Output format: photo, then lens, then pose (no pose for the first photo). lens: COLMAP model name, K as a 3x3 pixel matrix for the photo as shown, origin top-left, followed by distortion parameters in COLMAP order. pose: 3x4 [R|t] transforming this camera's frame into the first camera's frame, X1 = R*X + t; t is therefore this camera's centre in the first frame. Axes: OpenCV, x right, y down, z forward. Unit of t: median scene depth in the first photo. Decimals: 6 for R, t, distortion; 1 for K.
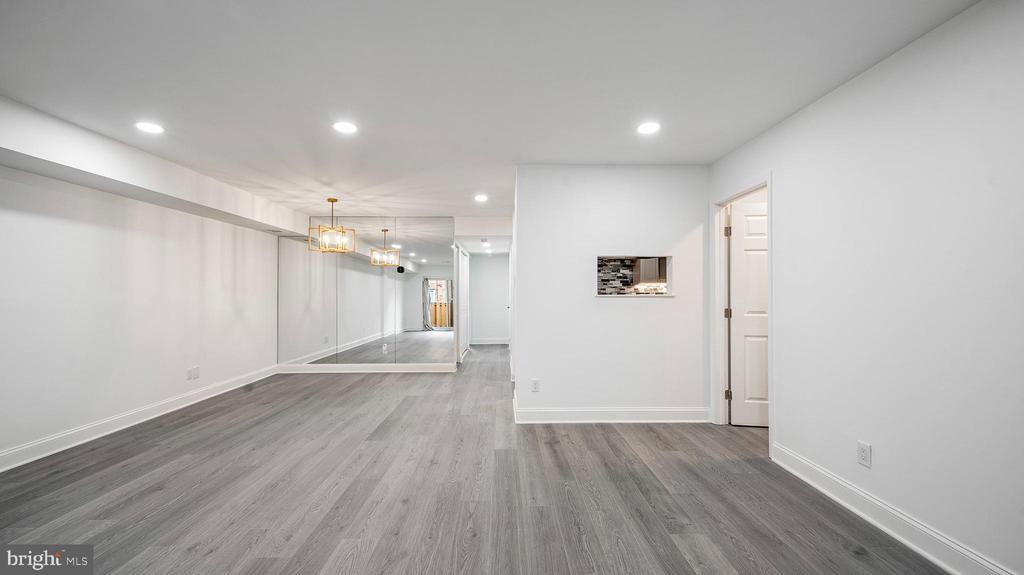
lens RADIAL K [[421.7, 0, 512.0], [0, 421.7, 287.5], [0, 0, 1]] dist [0.001154, -0.000163]
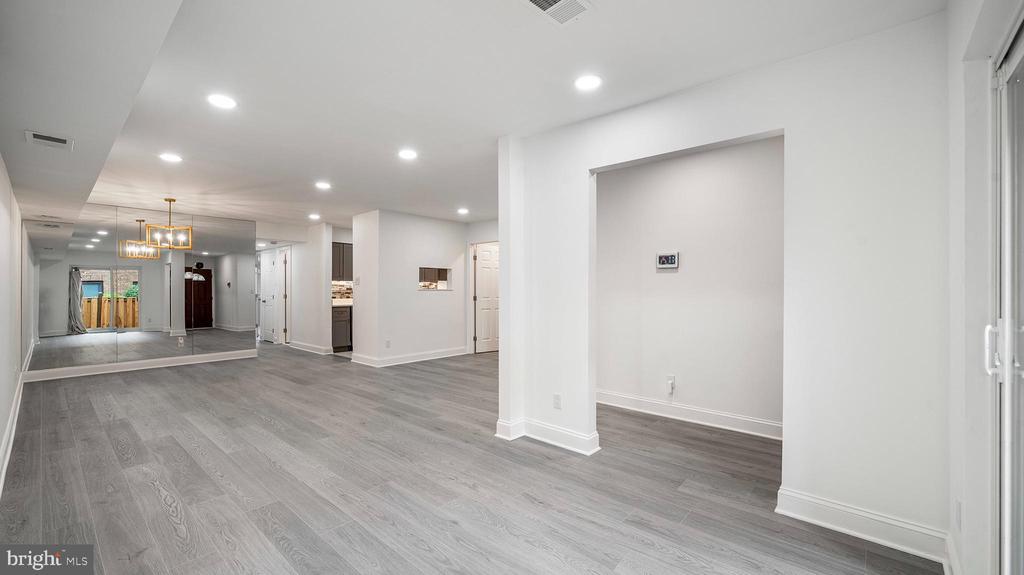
lens RADIAL K [[421.7, 0, 512.0], [0, 421.7, 287.5], [0, 0, 1]] dist [0.001154, -0.000163]
pose [[0.678600, 0.005661, 0.734486, -0.942696], [-0.015243, 0.999863, 0.006377, -0.008226], [-0.734350, -0.015523, 0.678594, -0.554772]]
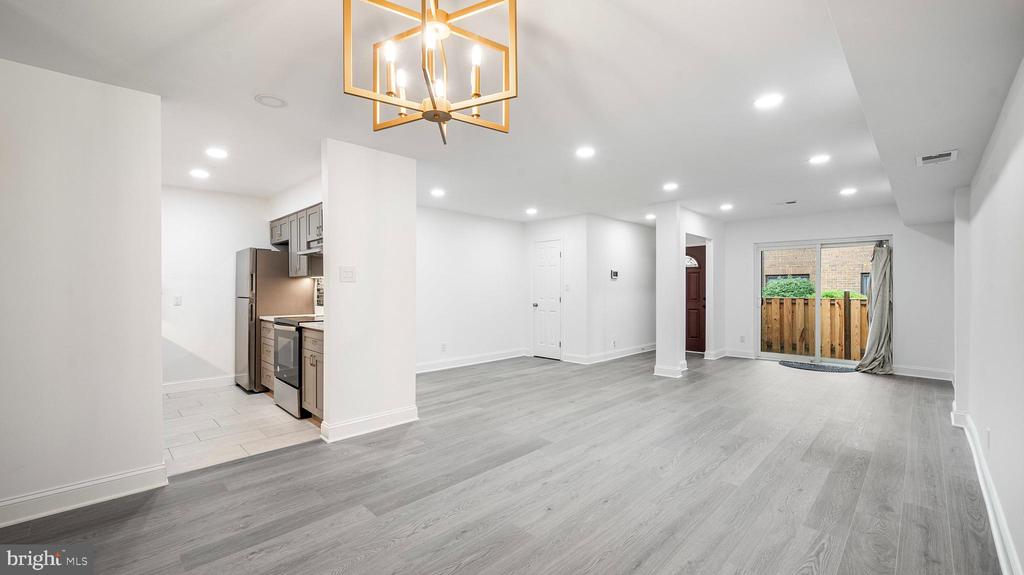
lens RADIAL K [[421.7, 0, 512.0], [0, 421.7, 287.5], [0, 0, 1]] dist [0.001154, -0.000163]
pose [[-0.705234, 0.006371, 0.708946, -0.950505], [-0.006505, 0.999859, -0.015456, 0.026889], [-0.708944, -0.015512, -0.705094, 1.722897]]
